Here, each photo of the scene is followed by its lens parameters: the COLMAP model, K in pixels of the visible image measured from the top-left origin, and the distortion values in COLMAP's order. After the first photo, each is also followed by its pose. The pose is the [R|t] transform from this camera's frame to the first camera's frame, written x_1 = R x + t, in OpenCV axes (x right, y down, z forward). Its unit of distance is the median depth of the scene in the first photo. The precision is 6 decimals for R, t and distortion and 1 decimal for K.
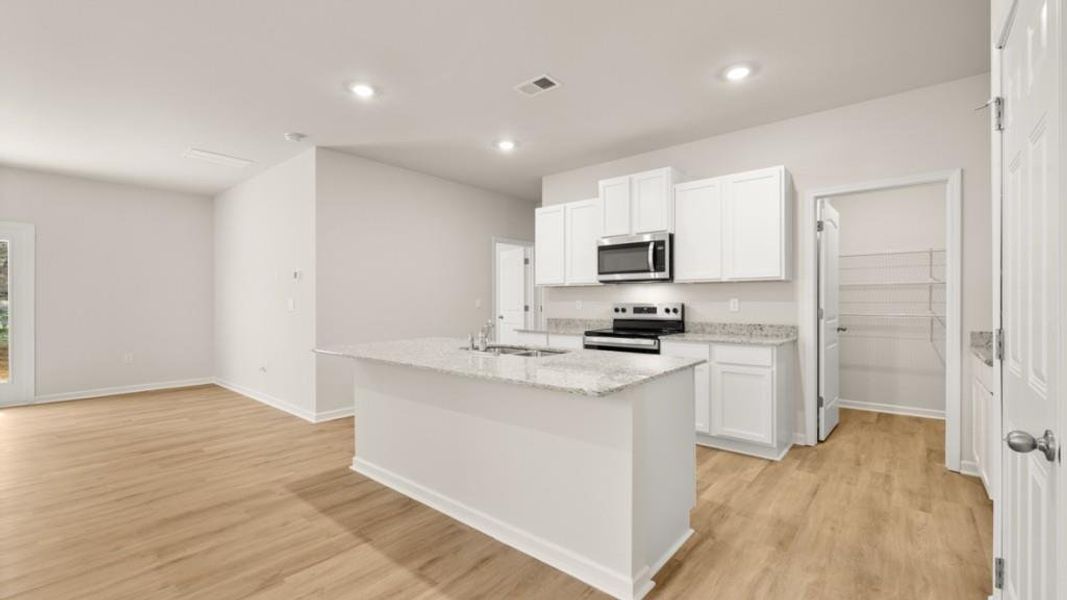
lens RADIAL K [[445.6, 0, 530.9], [0, 445.6, 300.8], [0, 0, 1]] dist [-0.001508, -0.000152]
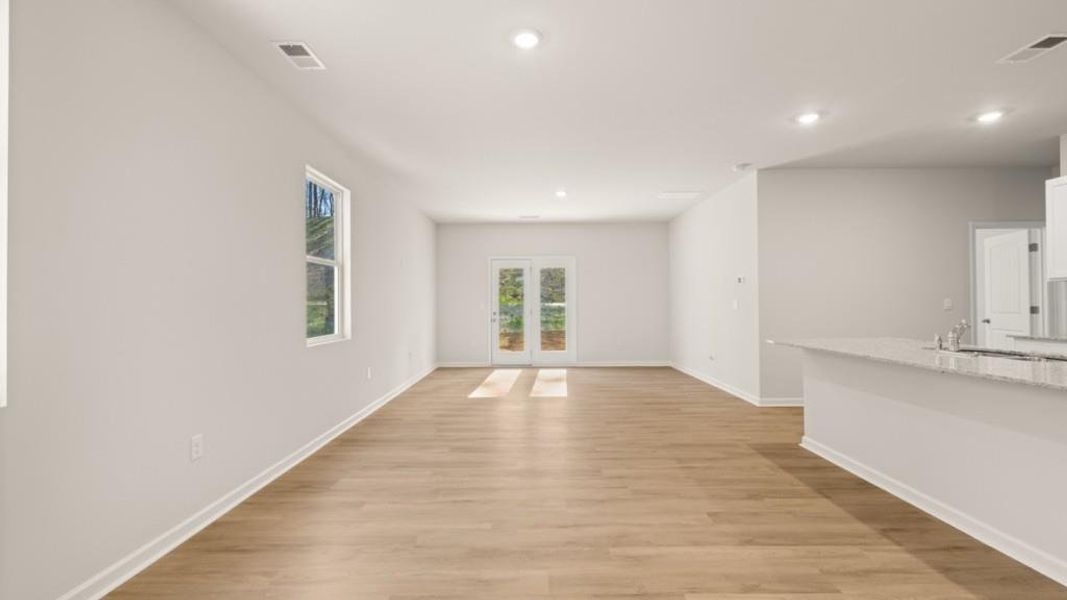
lens RADIAL K [[445.6, 0, 530.9], [0, 445.6, 300.8], [0, 0, 1]] dist [-0.001508, -0.000152]
pose [[0.645780, -0.008538, -0.763476, 0.029408], [0.006898, 0.999962, -0.005348, -0.000657], [0.763493, -0.001813, 0.645814, -0.260536]]
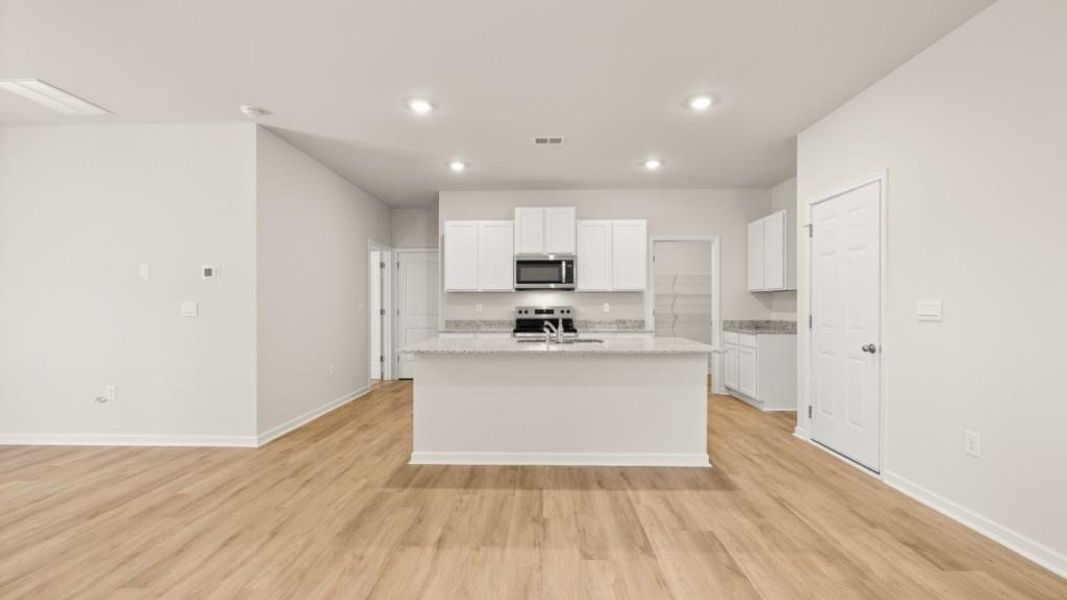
lens RADIAL K [[452.7, 0, 532.5], [0, 452.7, 303.4], [0, 0, 1]] dist [-0.000352, 0.000179]
pose [[0.777760, 0.002854, 0.628555, -0.767700], [-0.000237, 0.999991, -0.004248, 0.002937], [-0.628561, 0.003155, 0.777754, -0.006538]]
